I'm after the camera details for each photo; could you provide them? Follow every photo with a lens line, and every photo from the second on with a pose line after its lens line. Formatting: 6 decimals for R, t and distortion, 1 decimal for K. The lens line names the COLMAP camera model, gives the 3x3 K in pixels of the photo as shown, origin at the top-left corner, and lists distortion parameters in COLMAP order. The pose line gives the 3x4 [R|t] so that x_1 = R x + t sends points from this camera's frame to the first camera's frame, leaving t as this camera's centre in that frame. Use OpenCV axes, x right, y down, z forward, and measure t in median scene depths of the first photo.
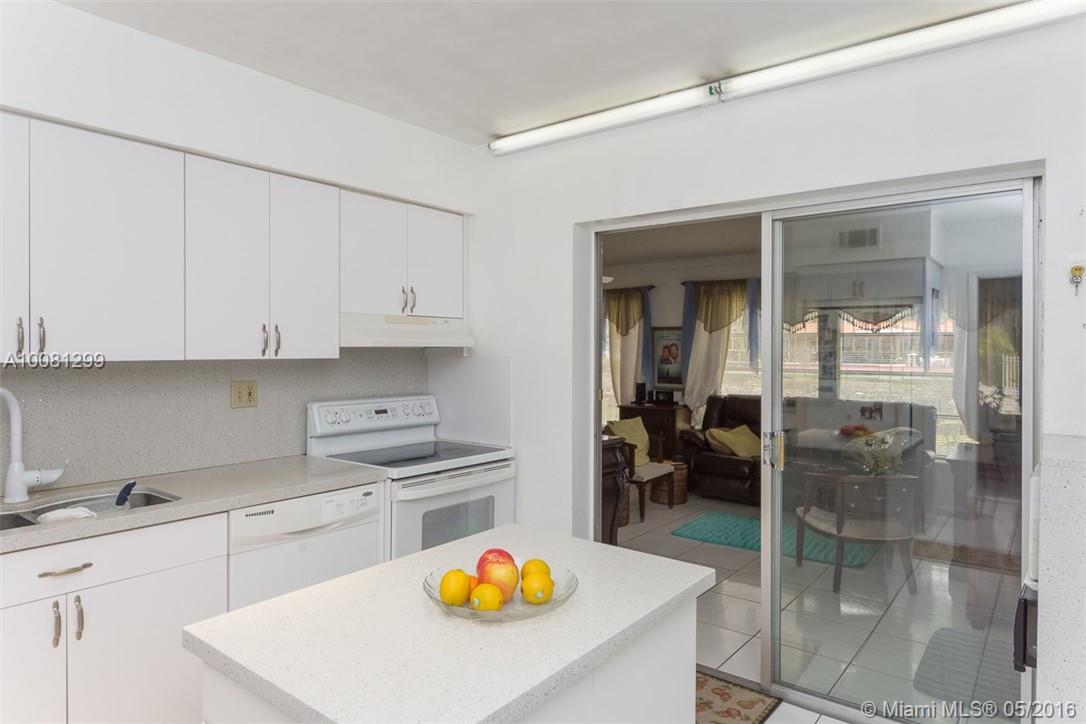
lens RADIAL K [[657.7, 0, 544.9], [0, 657.7, 361.3], [0, 0, 1]] dist [0.001100, -0.000049]
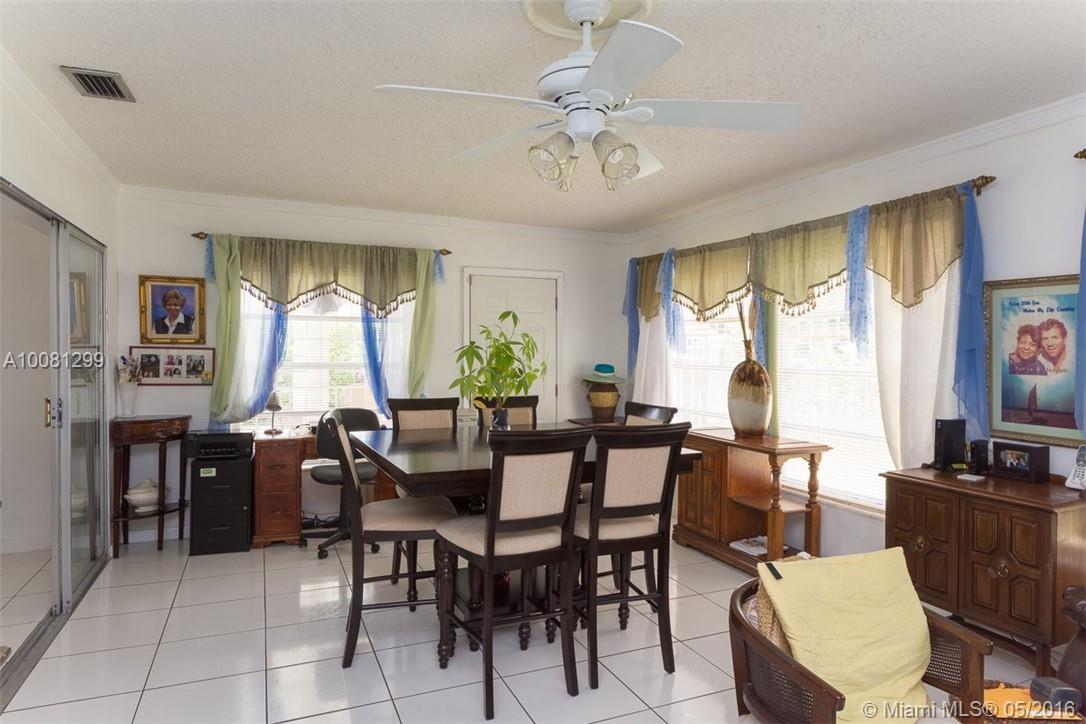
lens RADIAL K [[657.7, 0, 542.4], [0, 657.7, 357.5], [0, 0, 1]] dist [0.001100, -0.000049]
pose [[0.883420, 0.005898, -0.468544, 0.113063], [-0.007873, 0.999966, -0.002257, -0.002495], [0.468515, 0.005683, 0.883437, 0.520378]]
